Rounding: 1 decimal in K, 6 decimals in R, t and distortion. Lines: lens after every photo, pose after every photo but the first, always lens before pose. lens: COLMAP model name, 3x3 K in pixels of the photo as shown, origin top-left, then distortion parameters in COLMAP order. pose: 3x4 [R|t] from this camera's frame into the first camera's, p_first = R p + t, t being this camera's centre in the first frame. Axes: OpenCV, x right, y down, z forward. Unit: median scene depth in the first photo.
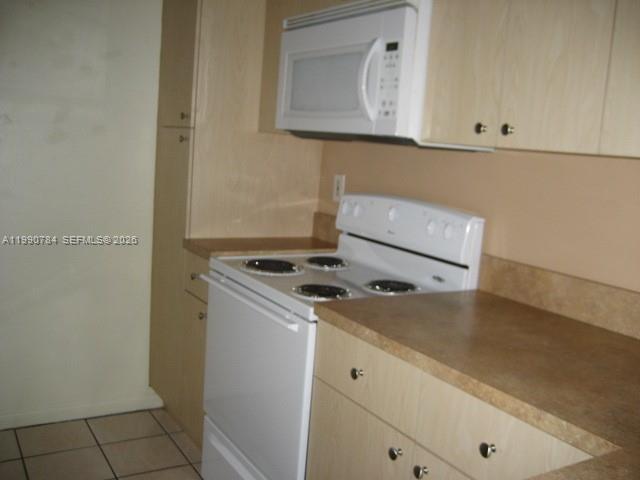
lens RADIAL K [[665.3, 0, 320.0], [0, 665.3, 240.0], [0, 0, 1]] dist [-0.013143, -0.018975]
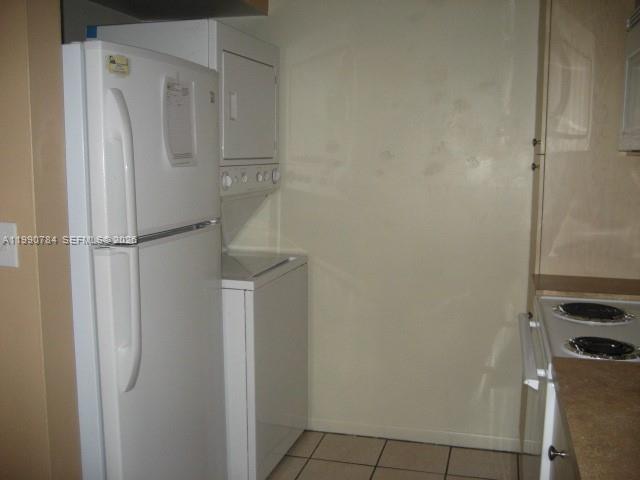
lens RADIAL K [[665.3, 0, 320.0], [0, 665.3, 240.0], [0, 0, 1]] dist [-0.013143, -0.018975]
pose [[0.688323, 0.017965, -0.725182, 0.290949], [-0.053799, 0.998204, -0.026336, -0.010199], [0.723407, 0.057142, 0.688053, 0.164284]]
